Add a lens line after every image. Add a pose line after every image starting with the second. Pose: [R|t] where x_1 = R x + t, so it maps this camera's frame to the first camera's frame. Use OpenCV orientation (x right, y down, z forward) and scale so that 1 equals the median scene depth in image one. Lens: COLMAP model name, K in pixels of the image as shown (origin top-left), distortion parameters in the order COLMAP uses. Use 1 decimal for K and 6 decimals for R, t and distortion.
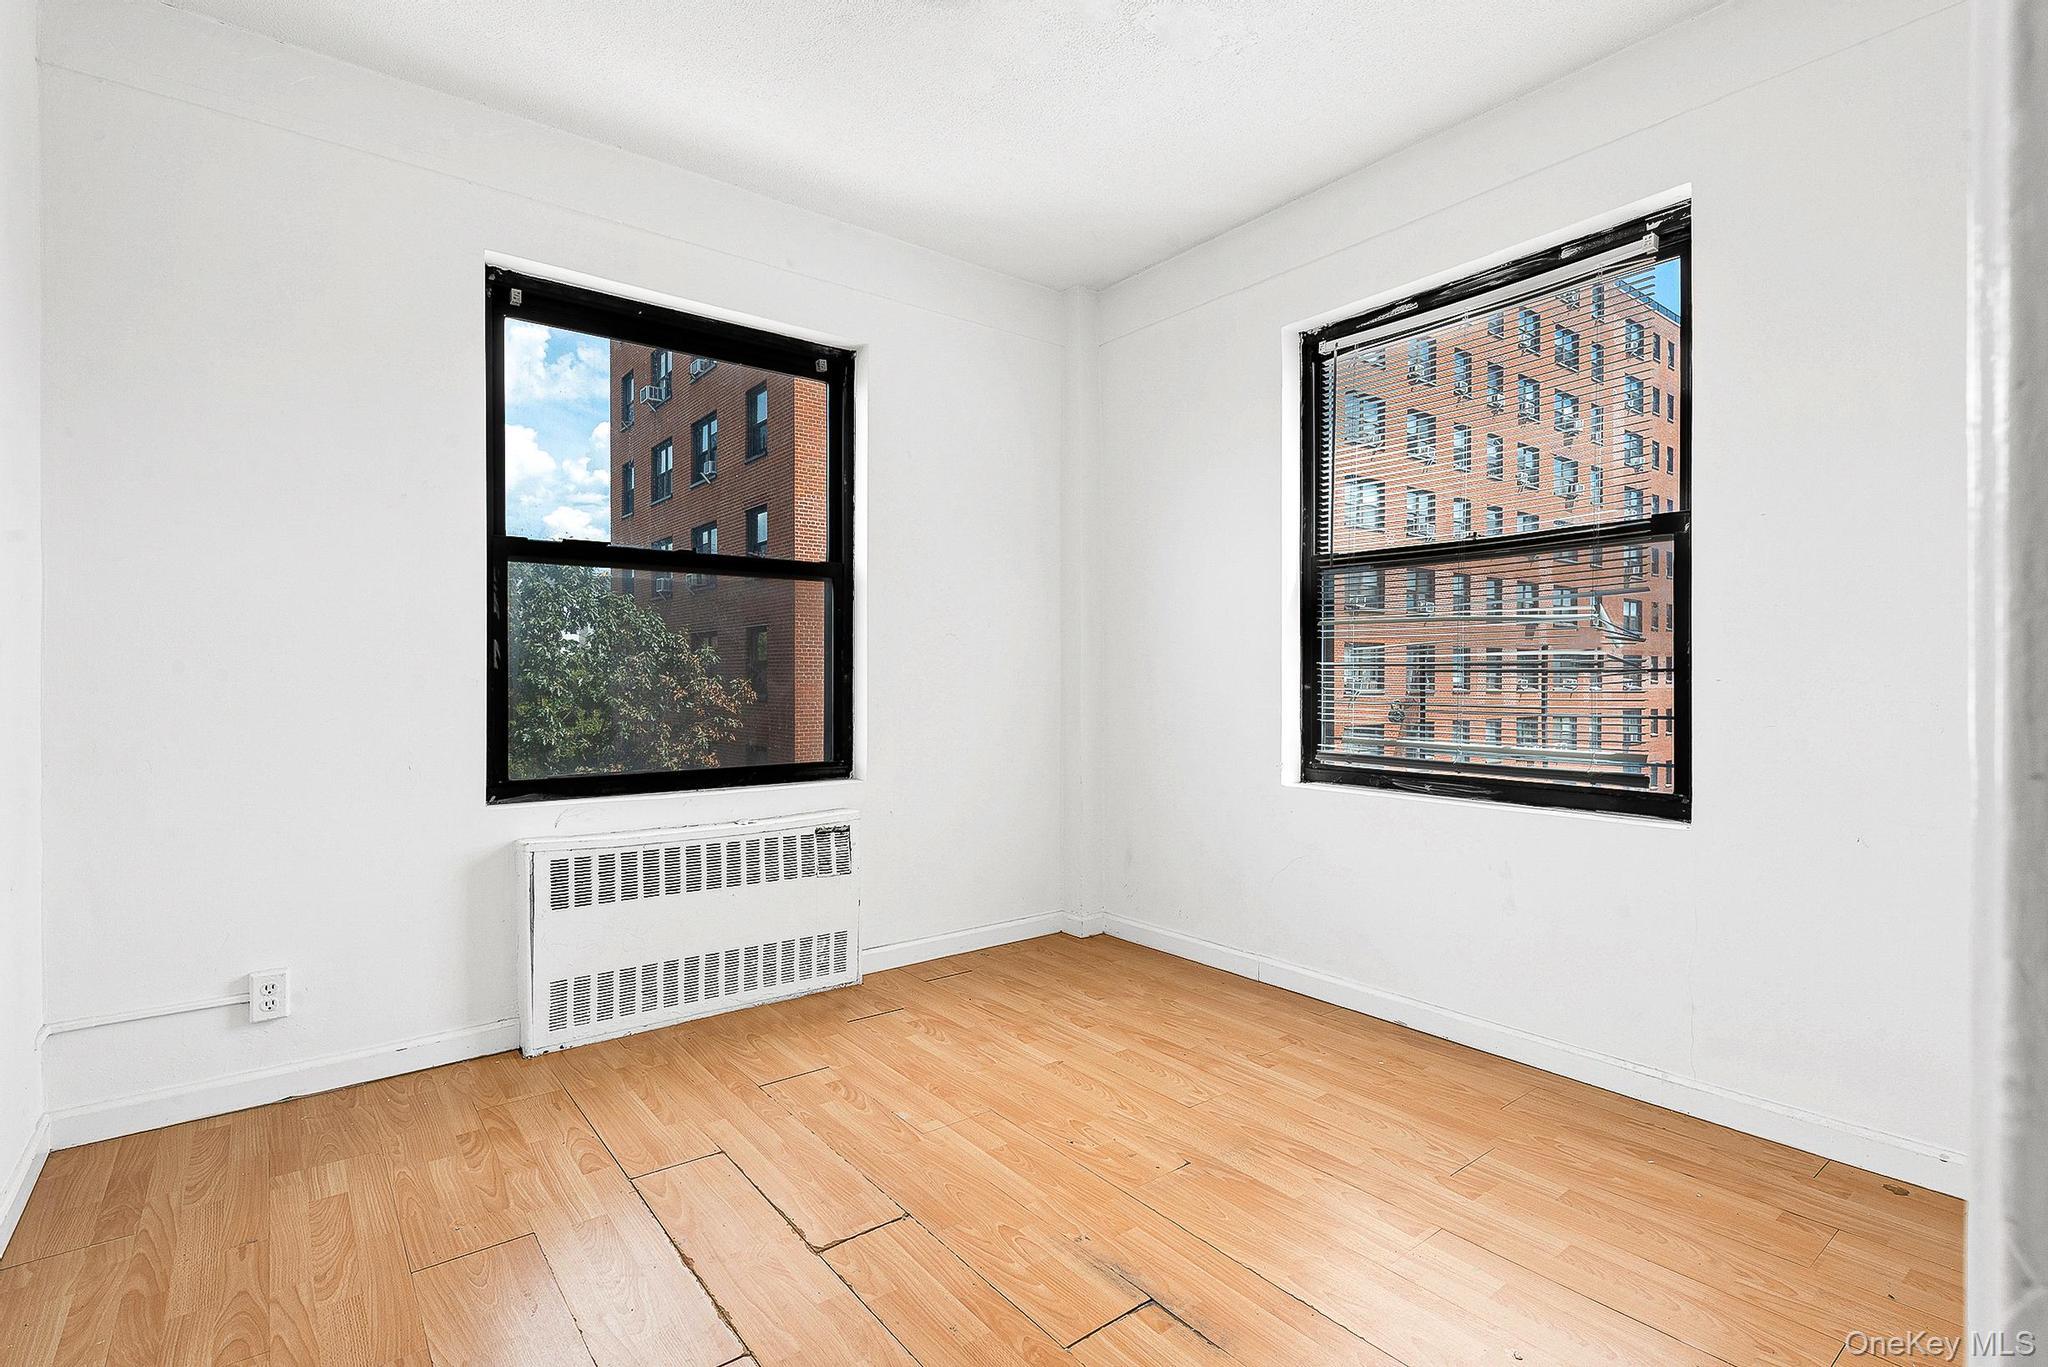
lens RADIAL K [[949.1, 0, 1030.6], [0, 949.1, 694.1], [0, 0, 1]] dist [0.023975, -0.024603]
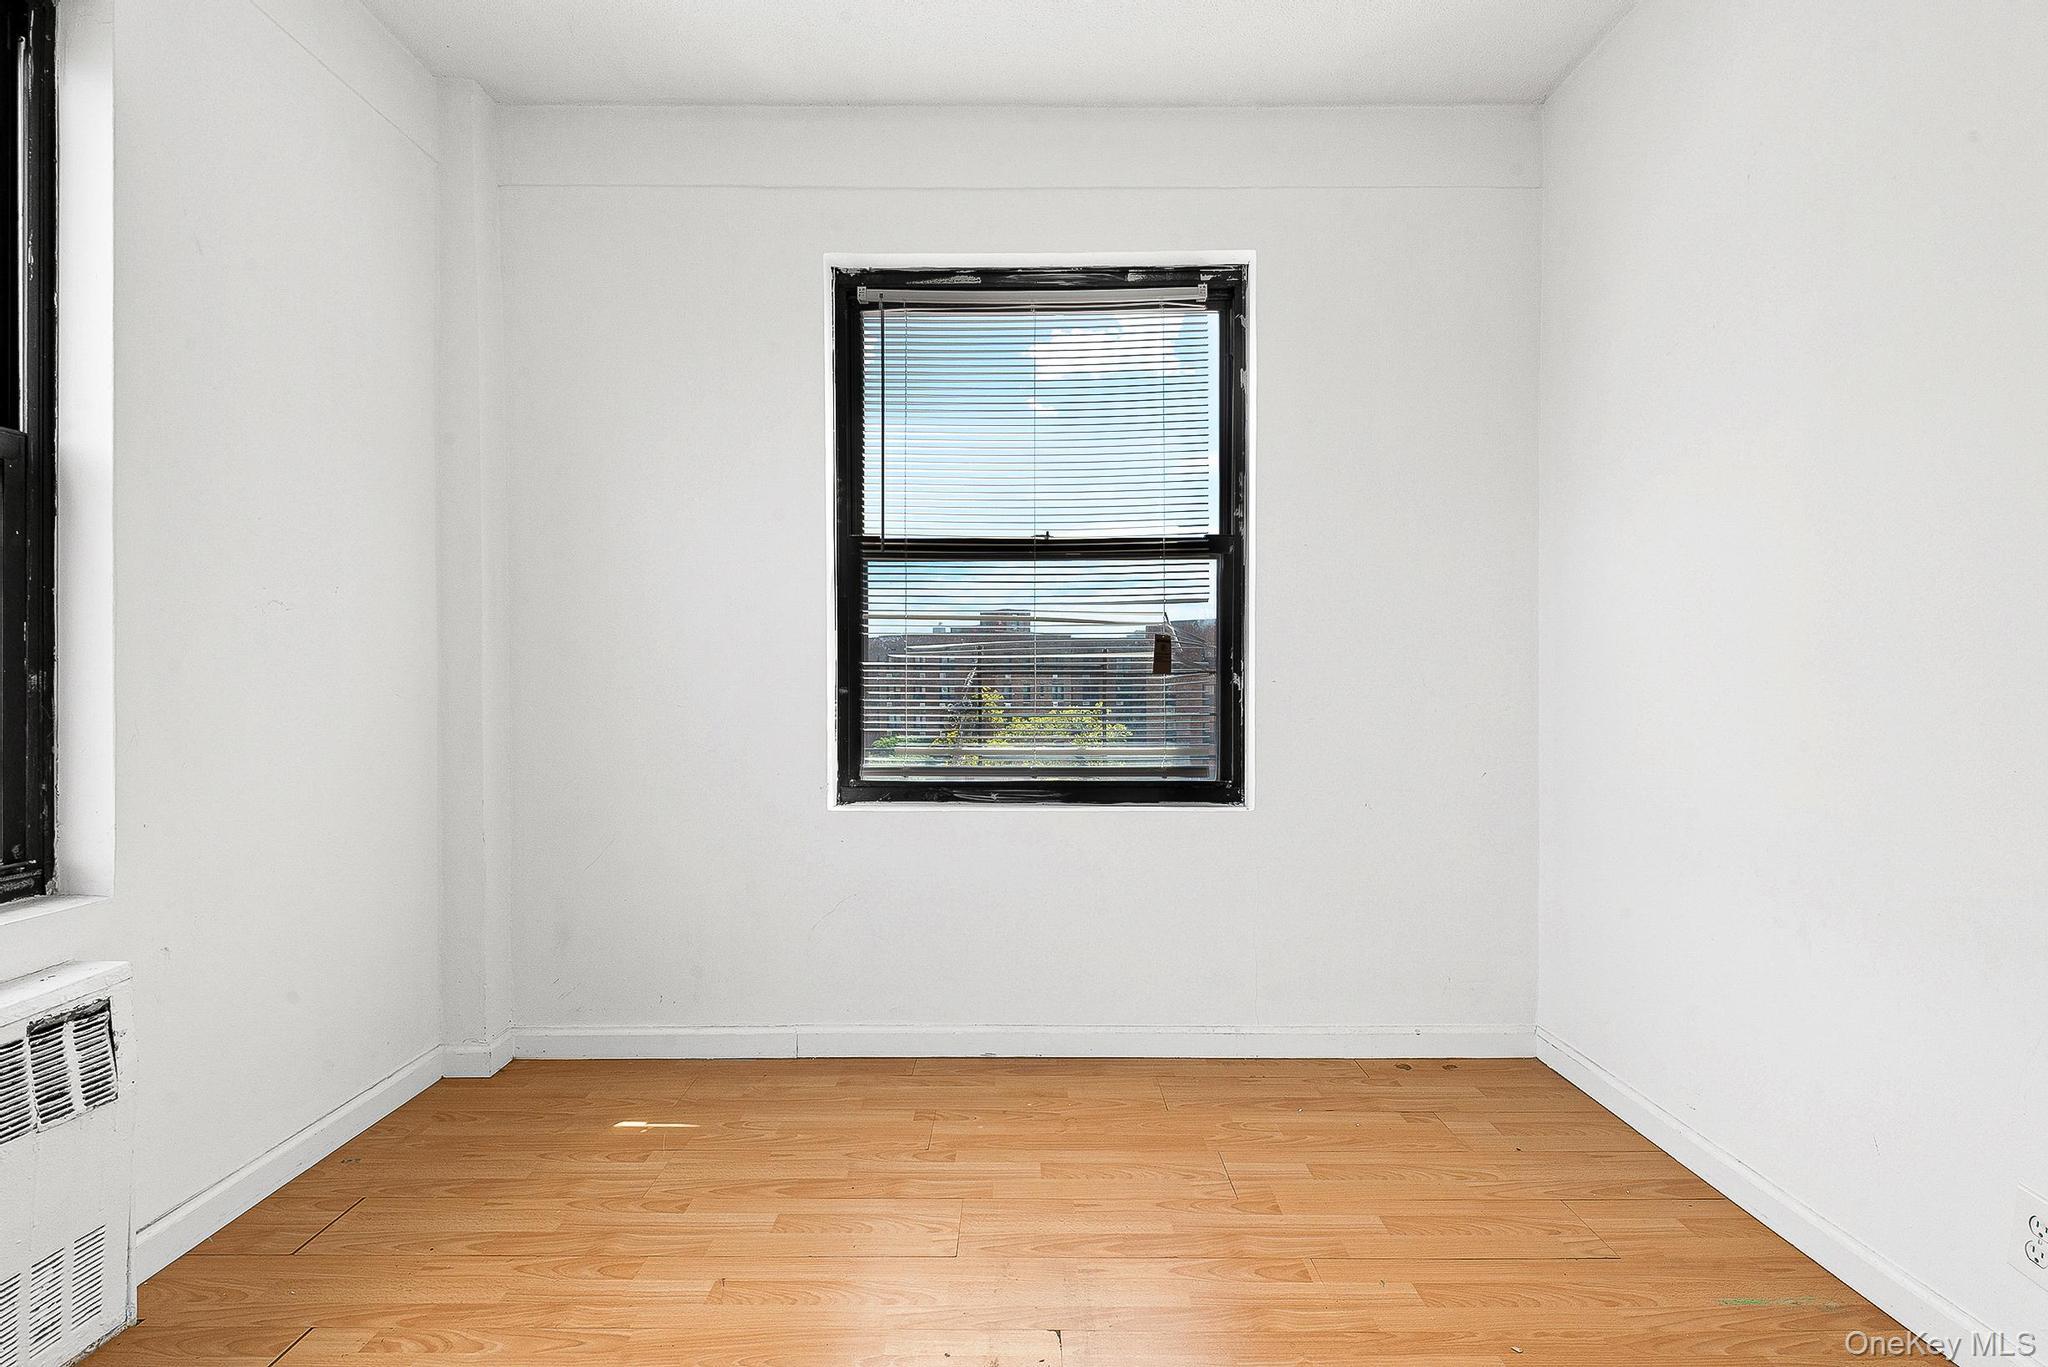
lens RADIAL K [[954.9, 0, 1021.5], [0, 954.9, 690.4], [0, 0, 1]] dist [0.000223, -0.001150]
pose [[0.621478, -0.009399, 0.783376, -0.298466], [0.015129, 0.999886, -0.000006, -0.005830], [-0.783286, 0.011856, 0.621549, 0.384255]]
